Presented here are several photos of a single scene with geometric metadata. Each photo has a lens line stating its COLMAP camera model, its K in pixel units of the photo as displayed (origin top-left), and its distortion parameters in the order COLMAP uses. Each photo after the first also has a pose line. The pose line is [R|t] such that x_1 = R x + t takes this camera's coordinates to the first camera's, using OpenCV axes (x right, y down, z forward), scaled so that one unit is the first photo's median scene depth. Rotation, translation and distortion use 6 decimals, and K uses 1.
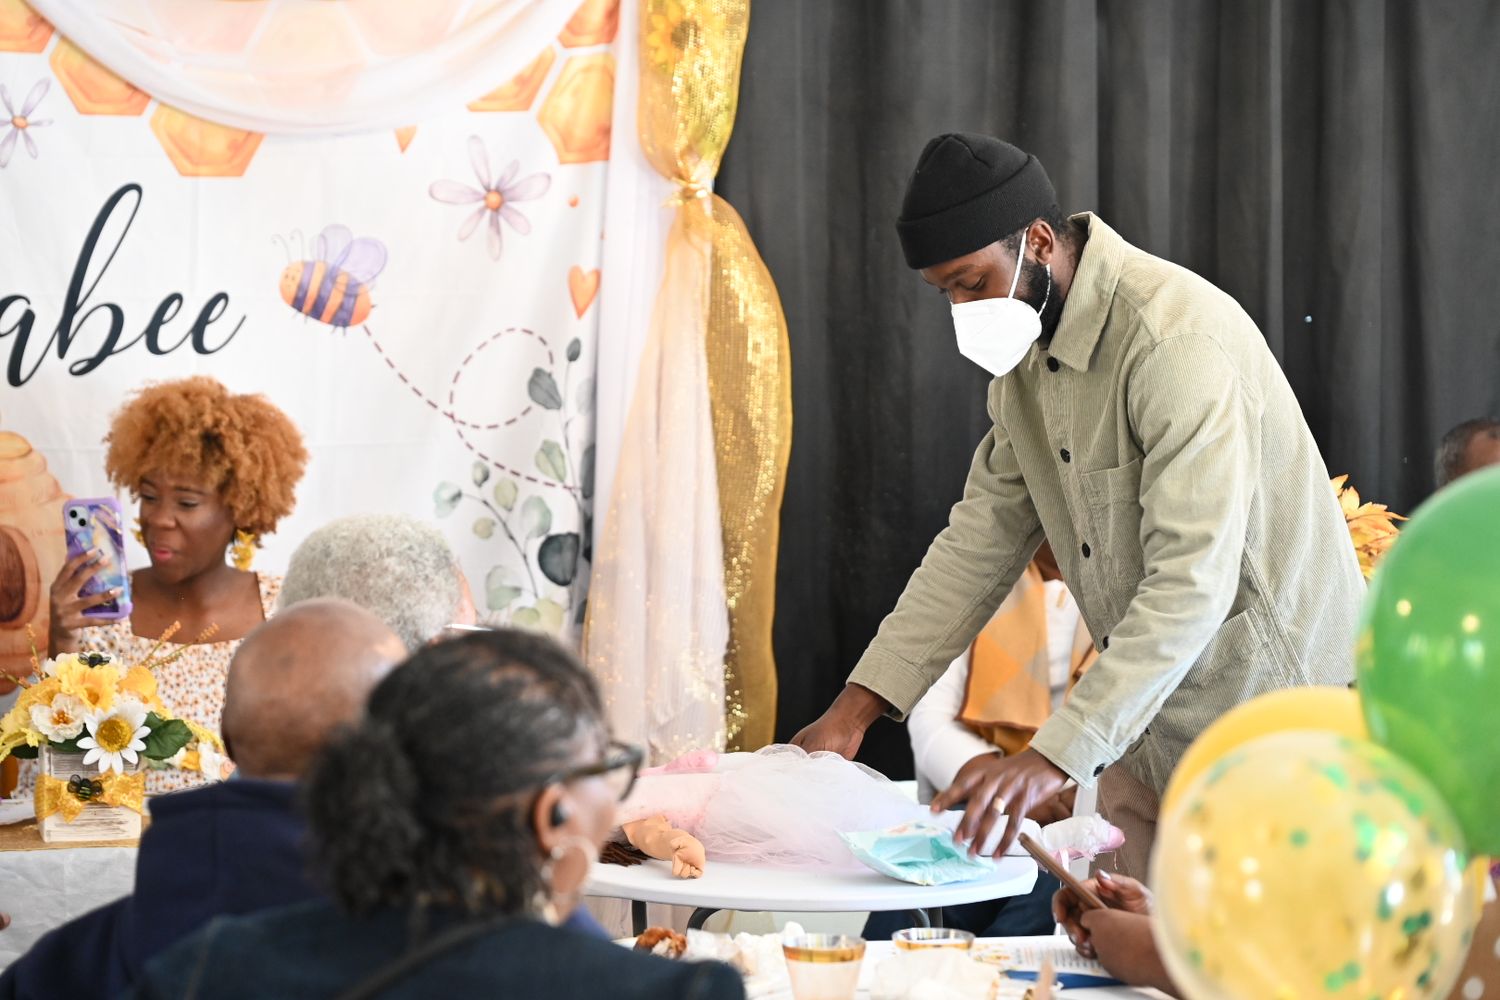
lens RADIAL K [[4598.2, 0, 756.0], [0, 4598.2, 506.1], [0, 0, 1]] dist [-0.082964, 0.000000]
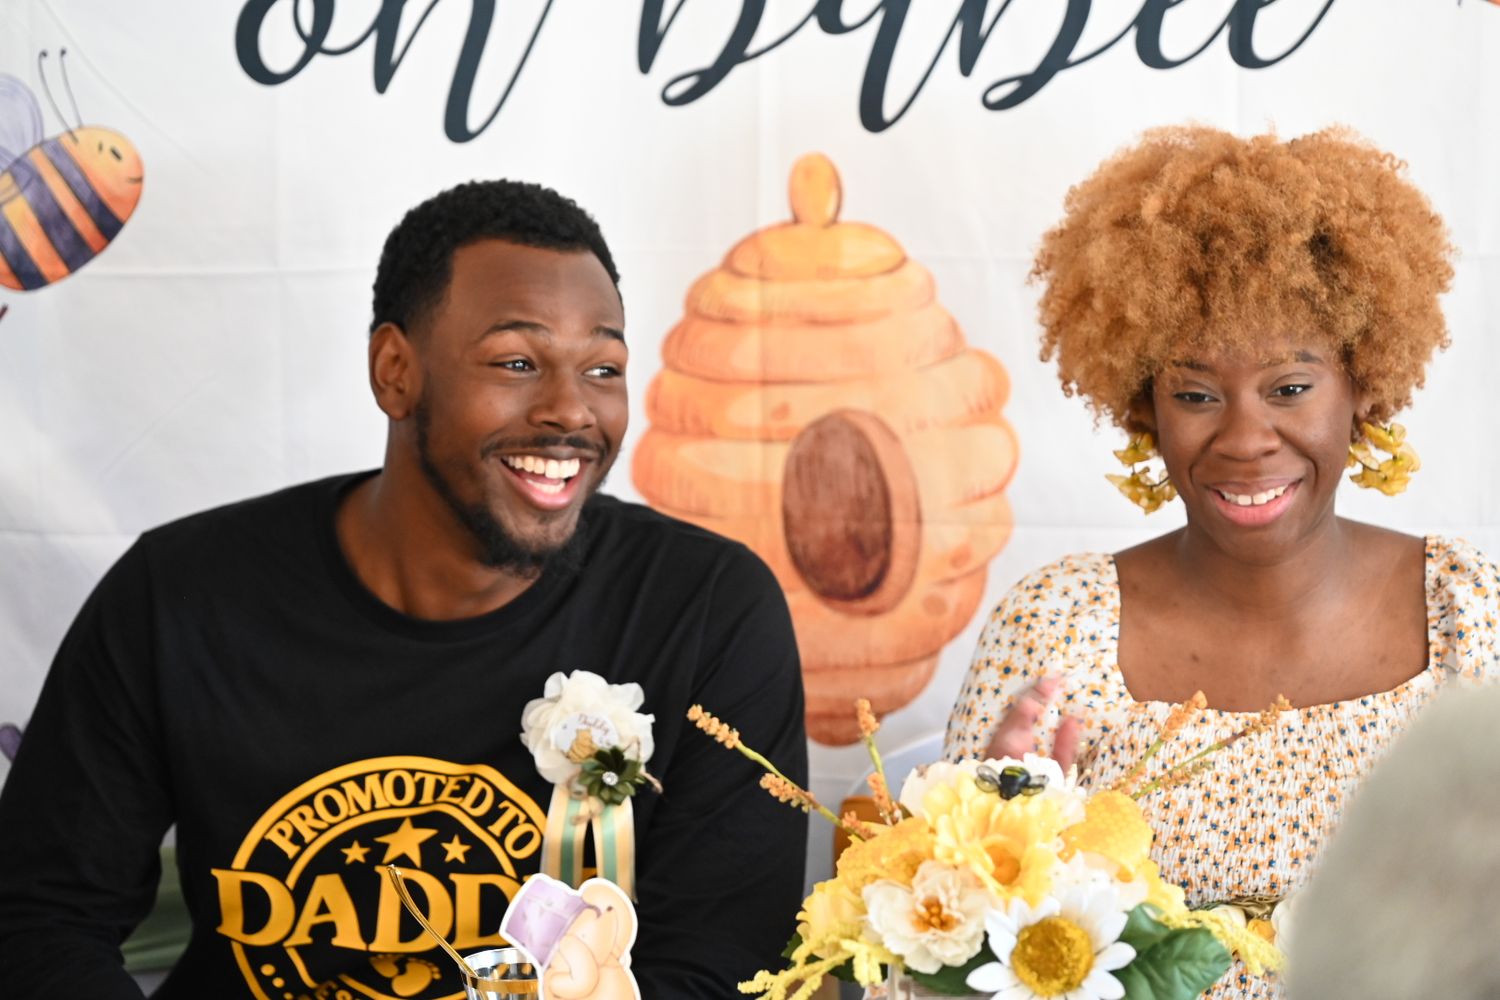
lens RADIAL K [[5034.4, 0, 745.8], [0, 5034.4, 502.8], [0, 0, 1]] dist [-0.045155, 0.000000]
pose [[0.978069, 0.019343, -0.207382, -0.061507], [-0.005386, 0.997694, 0.067656, -0.023053], [0.208213, -0.065055, 0.975918, 0.465849]]
